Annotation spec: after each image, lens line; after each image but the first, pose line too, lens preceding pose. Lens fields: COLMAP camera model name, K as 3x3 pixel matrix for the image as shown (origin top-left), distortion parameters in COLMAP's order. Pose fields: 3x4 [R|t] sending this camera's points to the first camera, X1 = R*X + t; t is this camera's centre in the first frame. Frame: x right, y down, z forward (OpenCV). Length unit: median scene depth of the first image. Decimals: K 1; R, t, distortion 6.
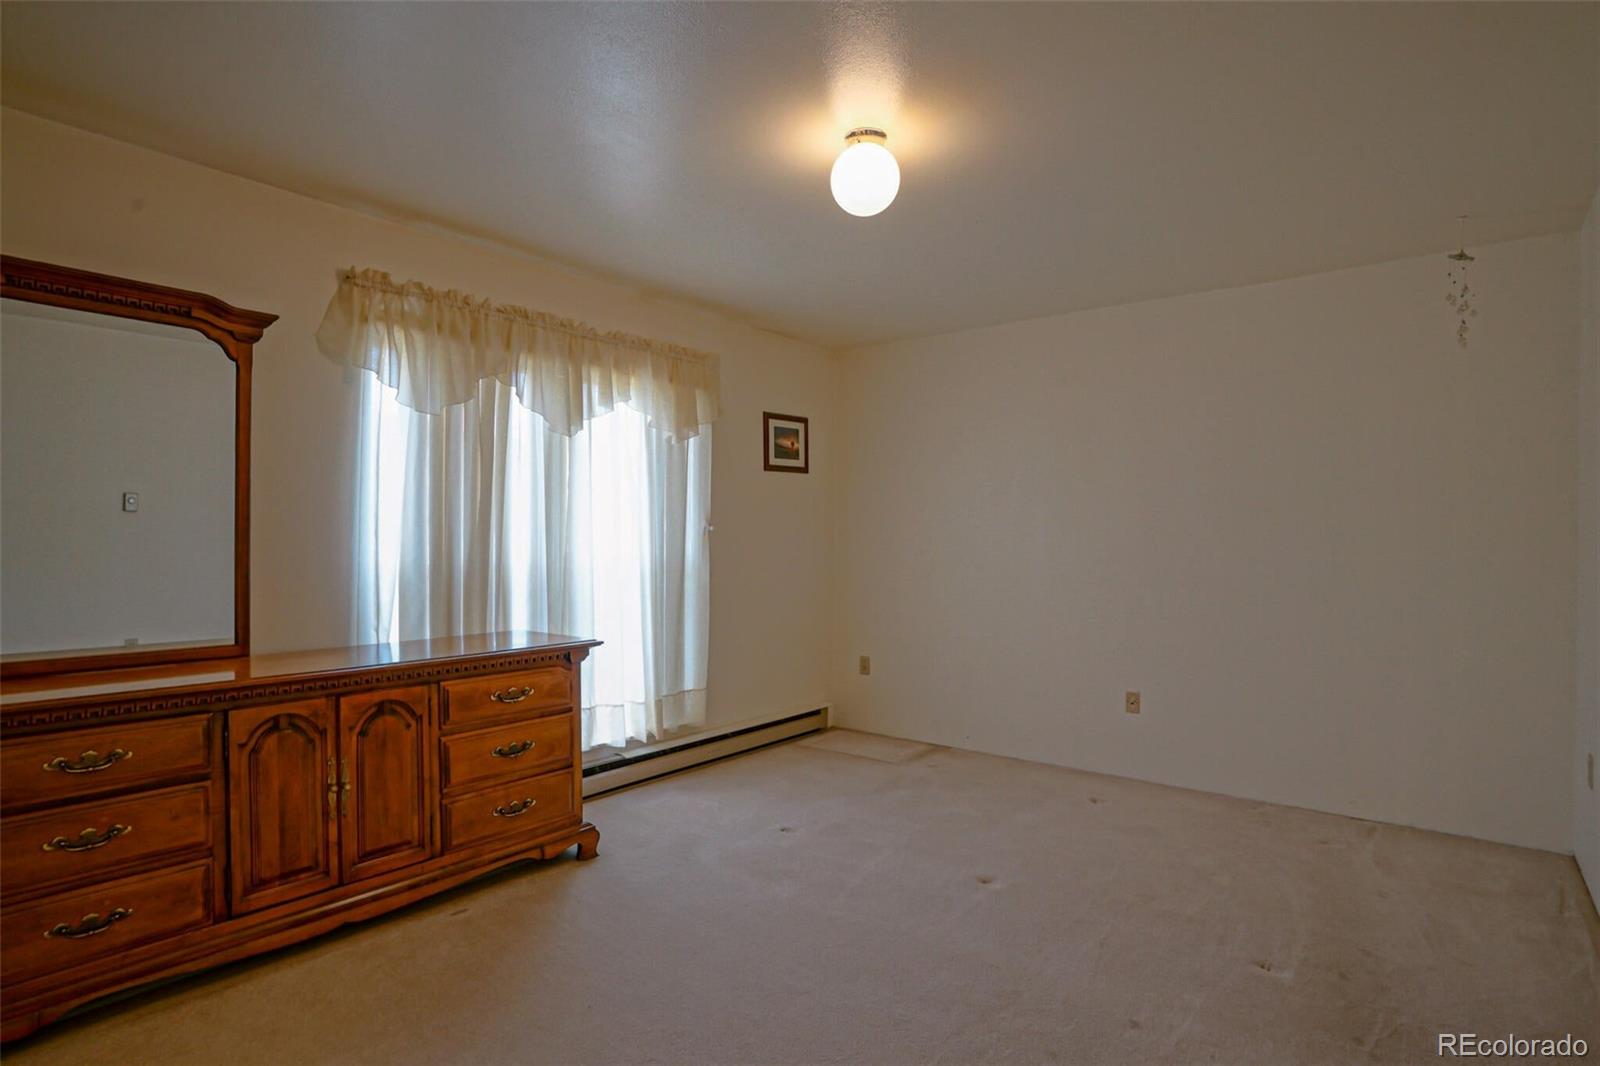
lens RADIAL K [[844.5, 0, 800.0], [0, 844.5, 533.0], [0, 0, 1]] dist [-0.050262, 0.034747]
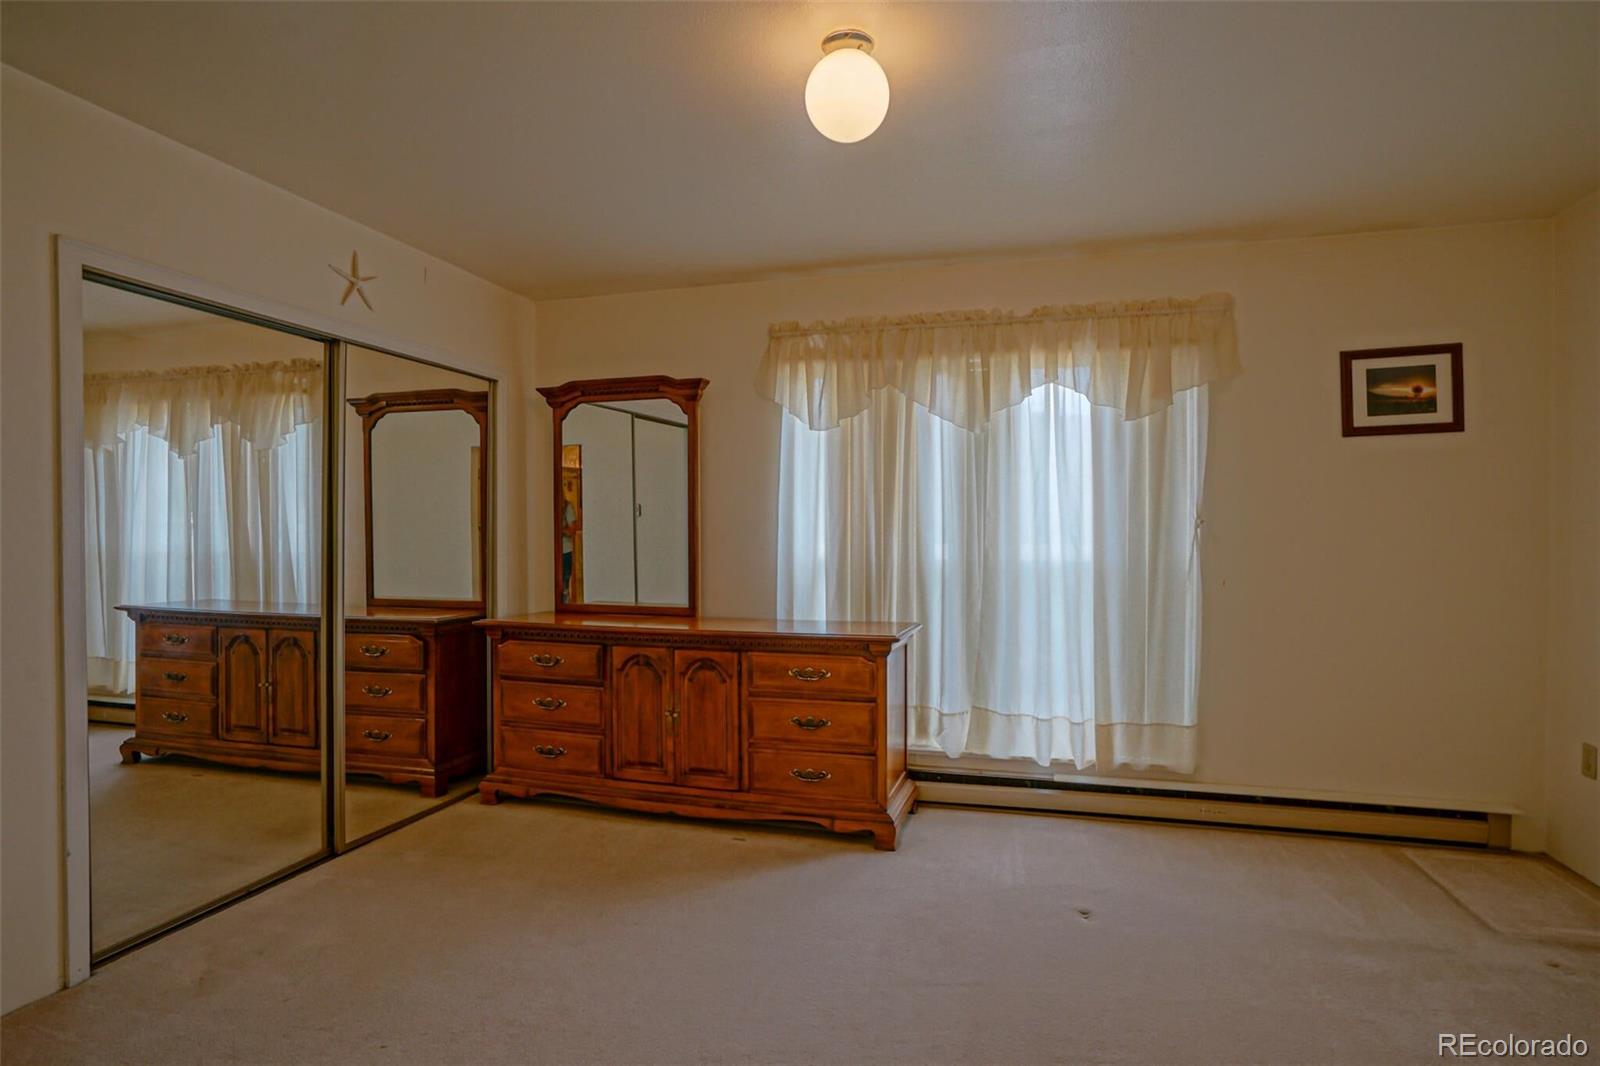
lens RADIAL K [[844.5, 0, 800.0], [0, 844.5, 533.0], [0, 0, 1]] dist [-0.050262, 0.034747]
pose [[0.384454, -0.001957, -0.923142, 0.692880], [0.006394, 0.999979, 0.000543, 0.002540], [0.923122, -0.006112, 0.384459, 0.548161]]
